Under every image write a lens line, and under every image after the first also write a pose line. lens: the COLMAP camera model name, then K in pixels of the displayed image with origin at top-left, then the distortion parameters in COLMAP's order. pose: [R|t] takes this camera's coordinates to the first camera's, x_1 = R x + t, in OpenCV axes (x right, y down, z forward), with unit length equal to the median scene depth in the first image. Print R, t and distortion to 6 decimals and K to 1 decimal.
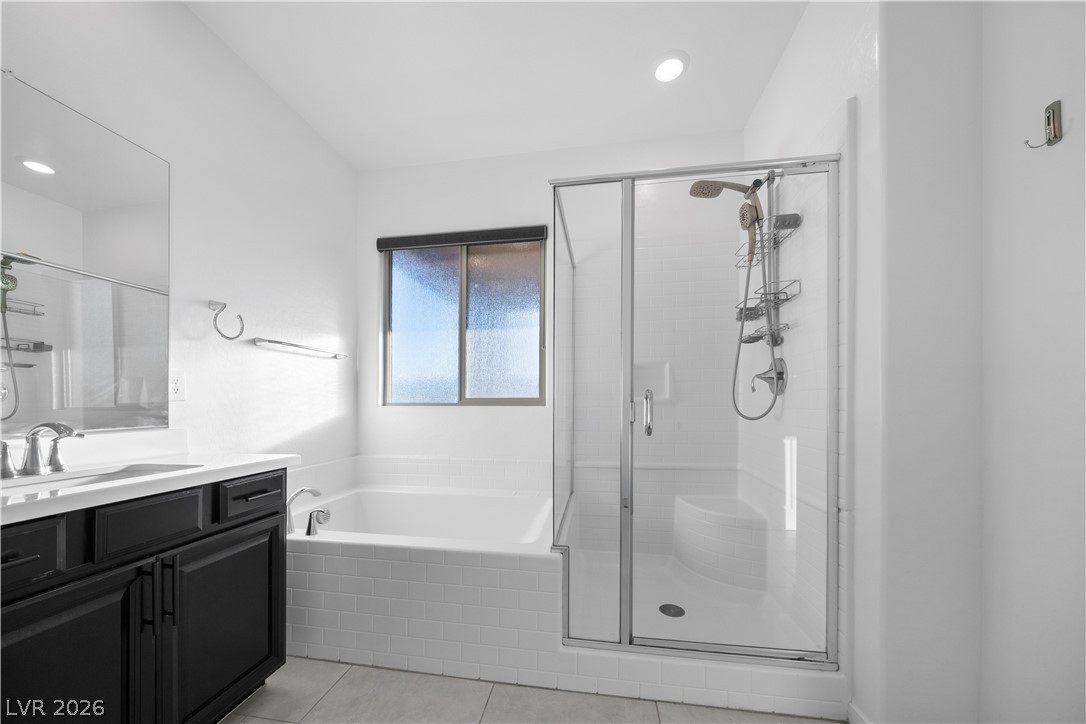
lens RADIAL K [[386.1, 0, 534.3], [0, 386.1, 399.8], [0, 0, 1]] dist [-0.003690, -0.000291]
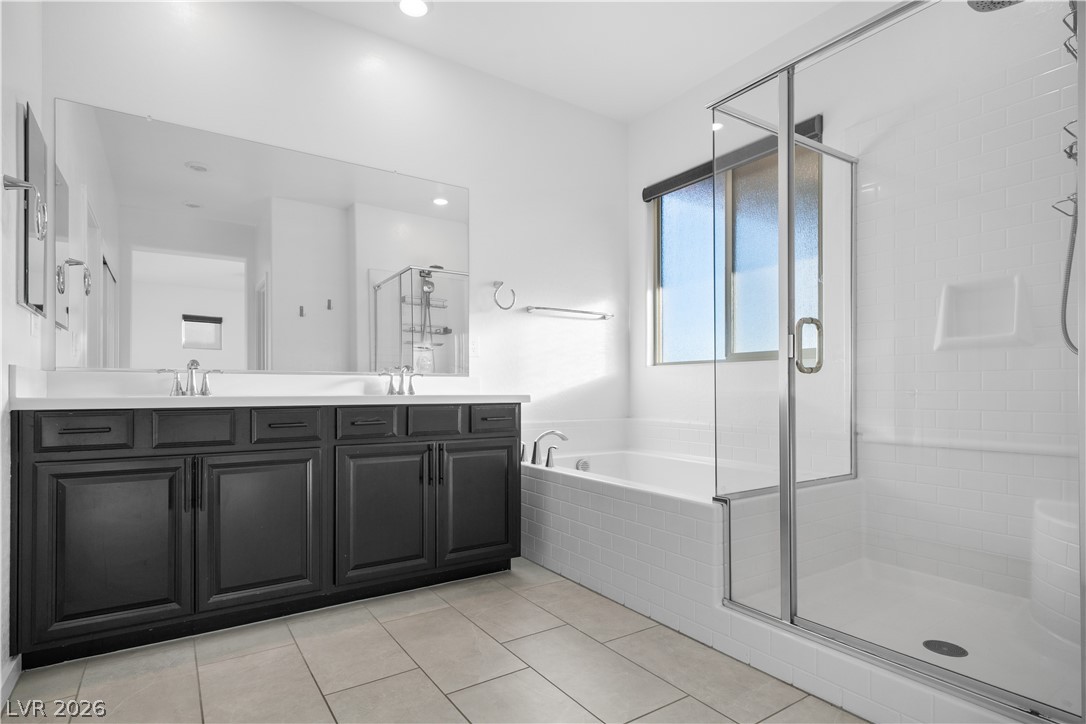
lens RADIAL K [[564.6, 0, 541.9], [0, 564.6, 389.6], [0, 0, 1]] dist [-0.002689, -0.000384]
pose [[0.680319, 0.000817, -0.732916, 0.497853], [0.003186, 0.999987, 0.004073, 0.076878], [0.732909, -0.005106, 0.680307, -0.145022]]
